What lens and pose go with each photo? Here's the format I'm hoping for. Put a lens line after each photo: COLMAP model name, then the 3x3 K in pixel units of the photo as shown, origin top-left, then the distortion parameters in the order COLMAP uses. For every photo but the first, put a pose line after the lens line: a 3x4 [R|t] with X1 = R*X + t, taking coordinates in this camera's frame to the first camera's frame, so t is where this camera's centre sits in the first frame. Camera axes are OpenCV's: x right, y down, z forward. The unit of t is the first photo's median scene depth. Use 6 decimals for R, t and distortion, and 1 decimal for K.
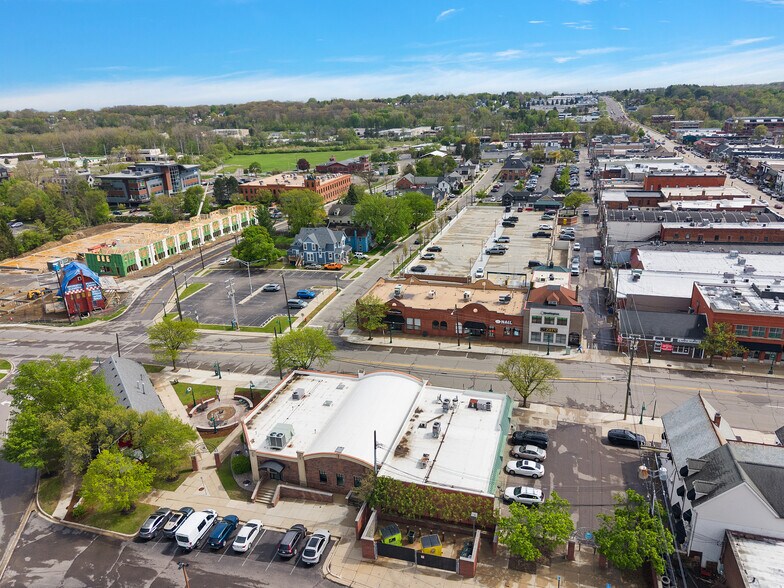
lens RADIAL K [[550.3, 0, 392.4], [0, 550.3, 294.9], [0, 0, 1]] dist [0.034063, -0.046643]
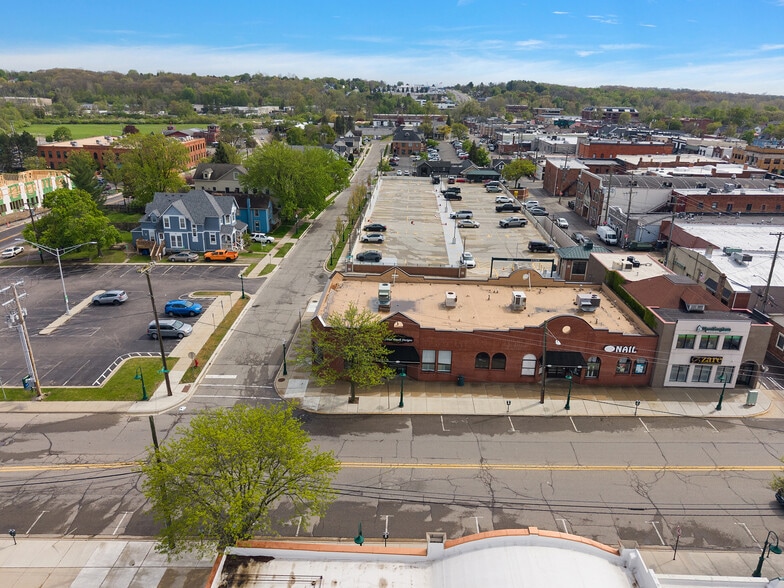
lens RADIAL K [[561.4, 0, 391.7], [0, 561.4, 296.4], [0, 0, 1]] dist [0.003782, -0.002754]
pose [[0.961033, -0.040957, 0.273383, -0.098808], [0.038199, 0.999151, 0.015406, -0.011281], [-0.273782, -0.004363, 0.961782, 0.378888]]
